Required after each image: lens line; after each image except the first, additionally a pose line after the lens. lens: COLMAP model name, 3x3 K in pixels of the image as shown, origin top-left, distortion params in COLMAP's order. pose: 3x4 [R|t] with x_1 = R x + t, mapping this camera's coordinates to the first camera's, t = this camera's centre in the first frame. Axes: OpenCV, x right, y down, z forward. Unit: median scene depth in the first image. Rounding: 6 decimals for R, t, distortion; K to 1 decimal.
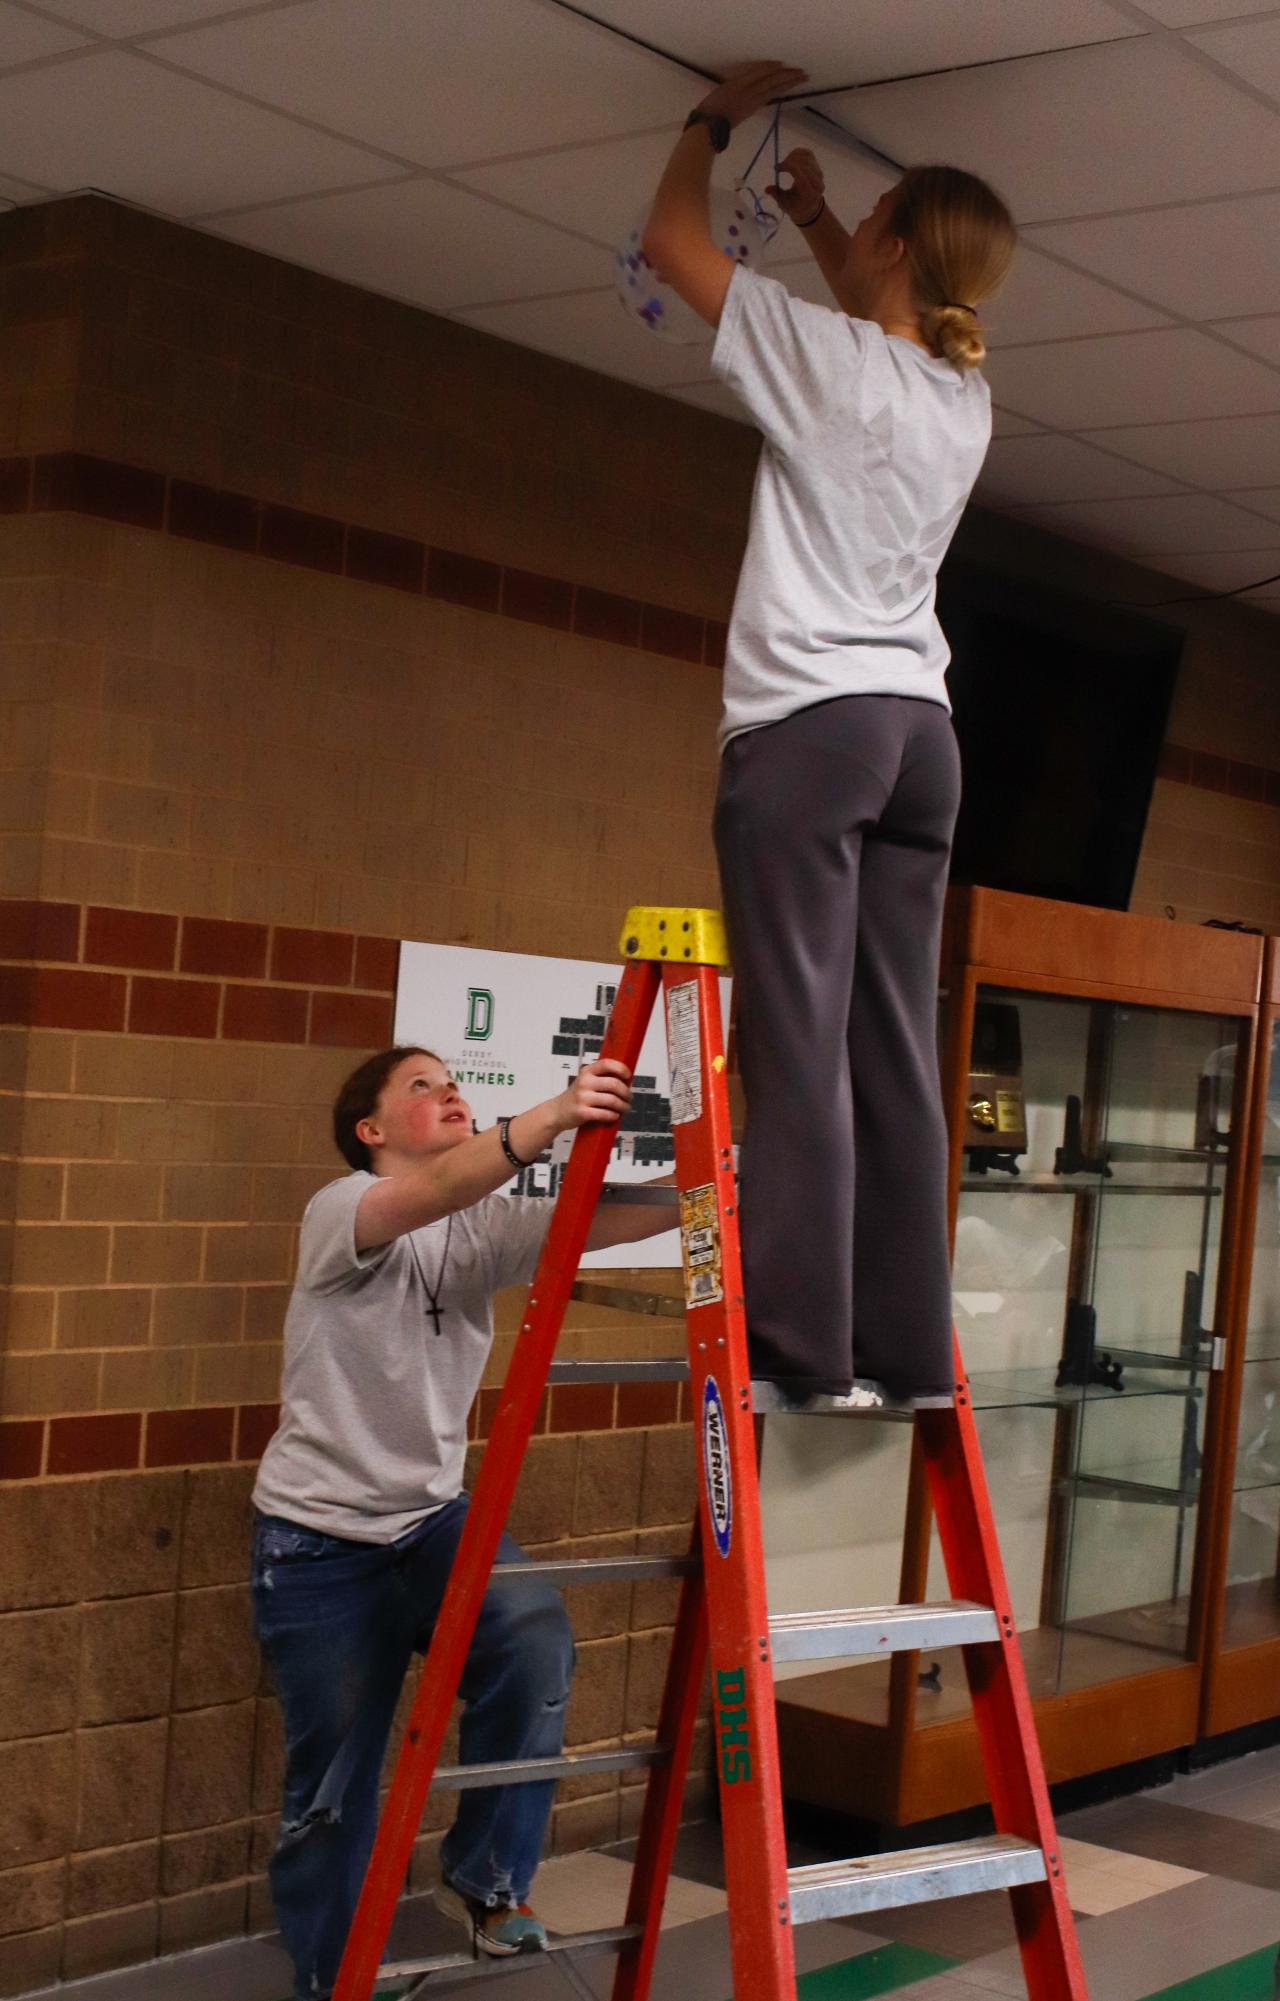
lens RADIAL K [[1913.6, 0, 638.6], [0, 1913.6, 1005.0], [0, 0, 1]] dist [-0.044463, 0.000000]
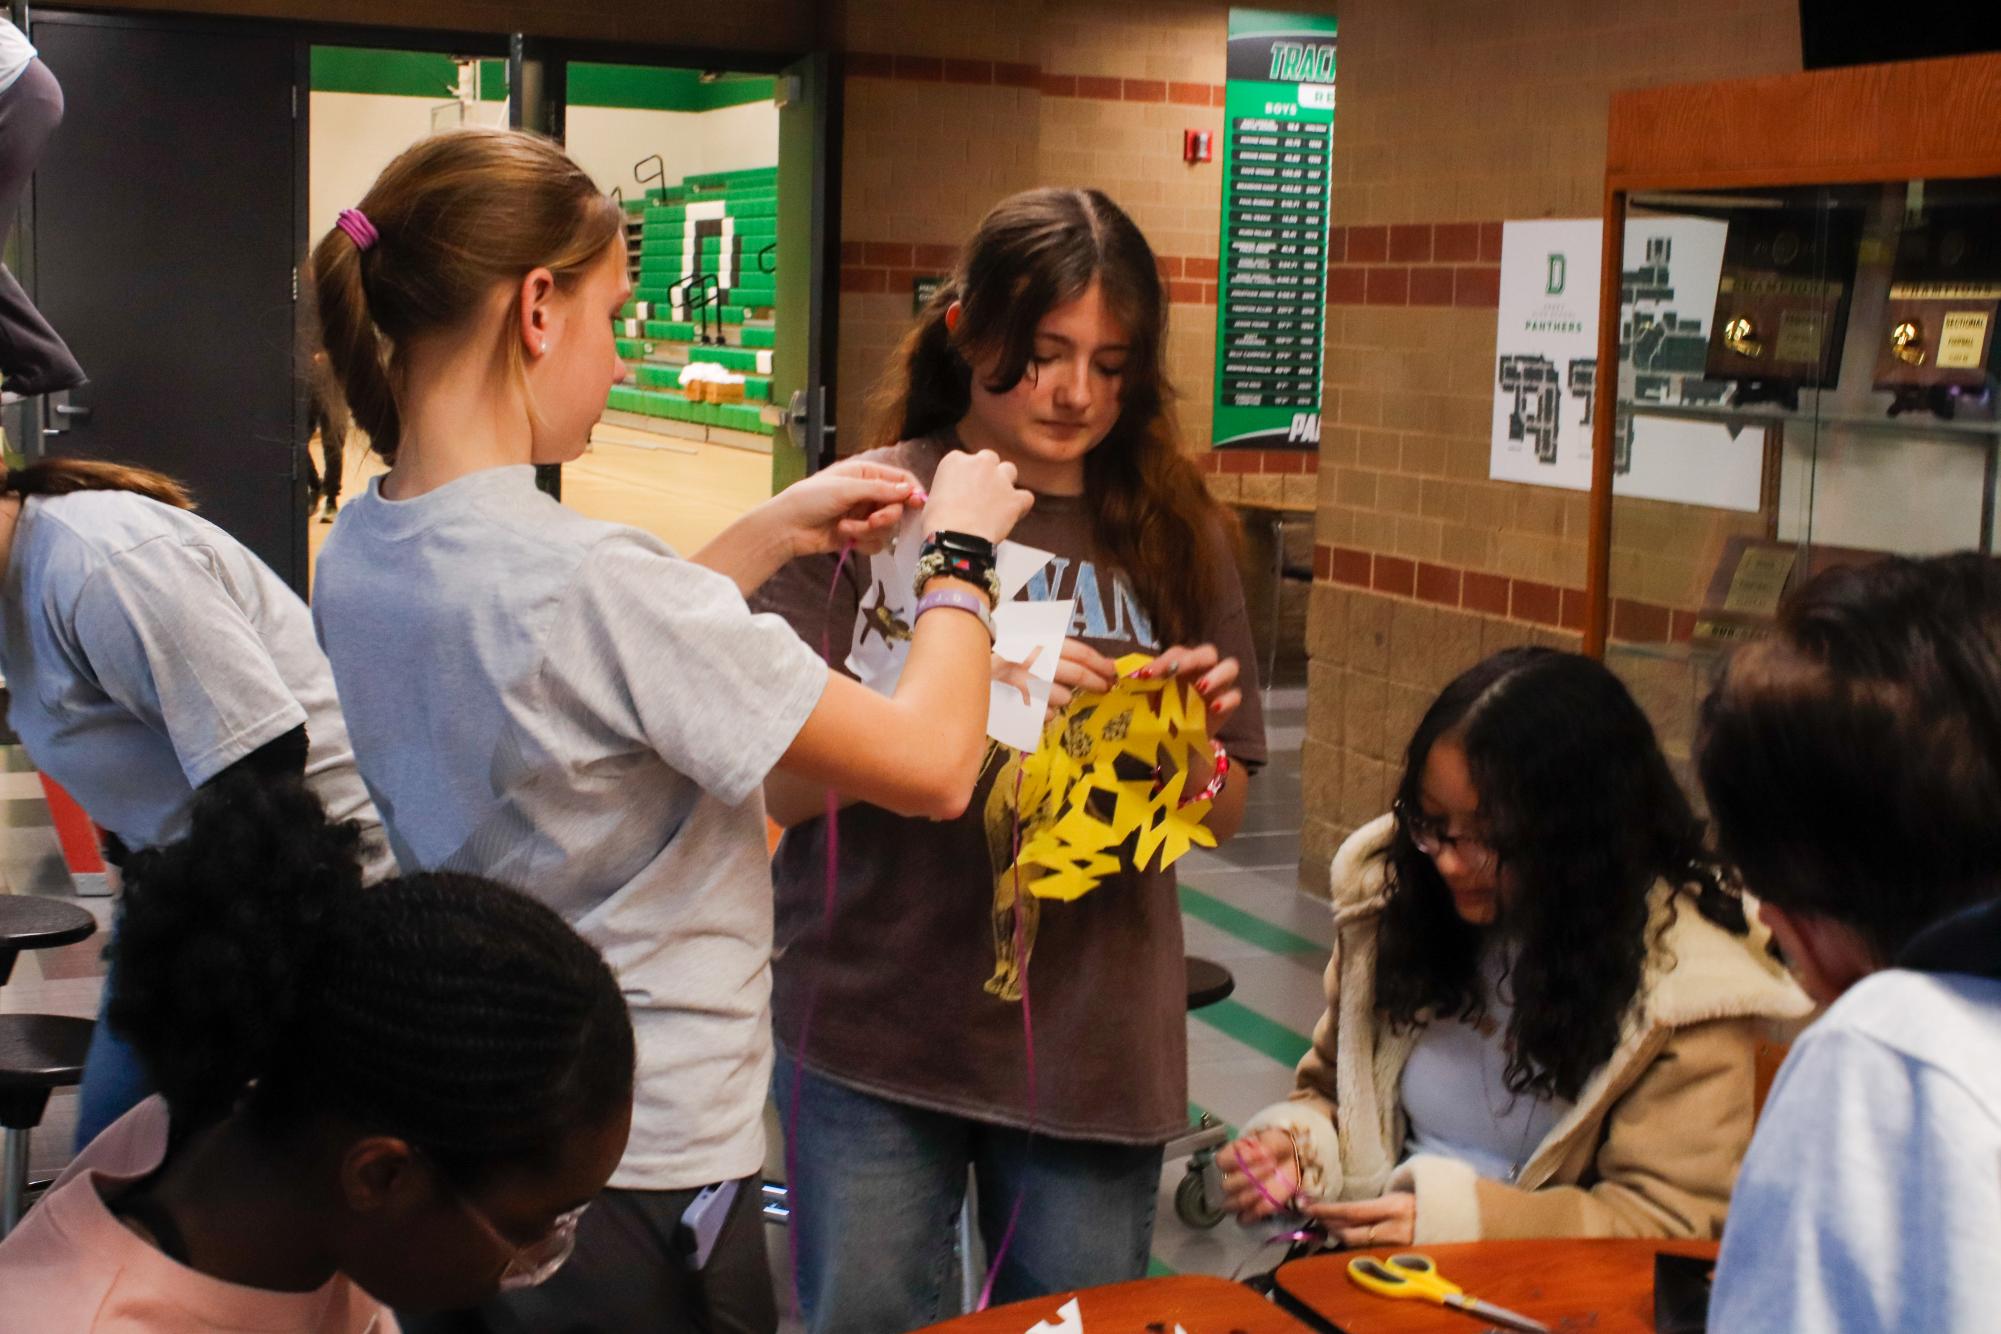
lens RADIAL K [[2913.7, 0, 1080.8], [0, 2913.7, 648.7], [0, 0, 1]] dist [-0.017624, 0.000000]
pose [[-0.327647, 0.024452, -0.944484, 1.752916], [-0.031705, 0.998817, 0.036857, 0.182669], [0.944268, 0.042021, -0.326484, 1.325601]]
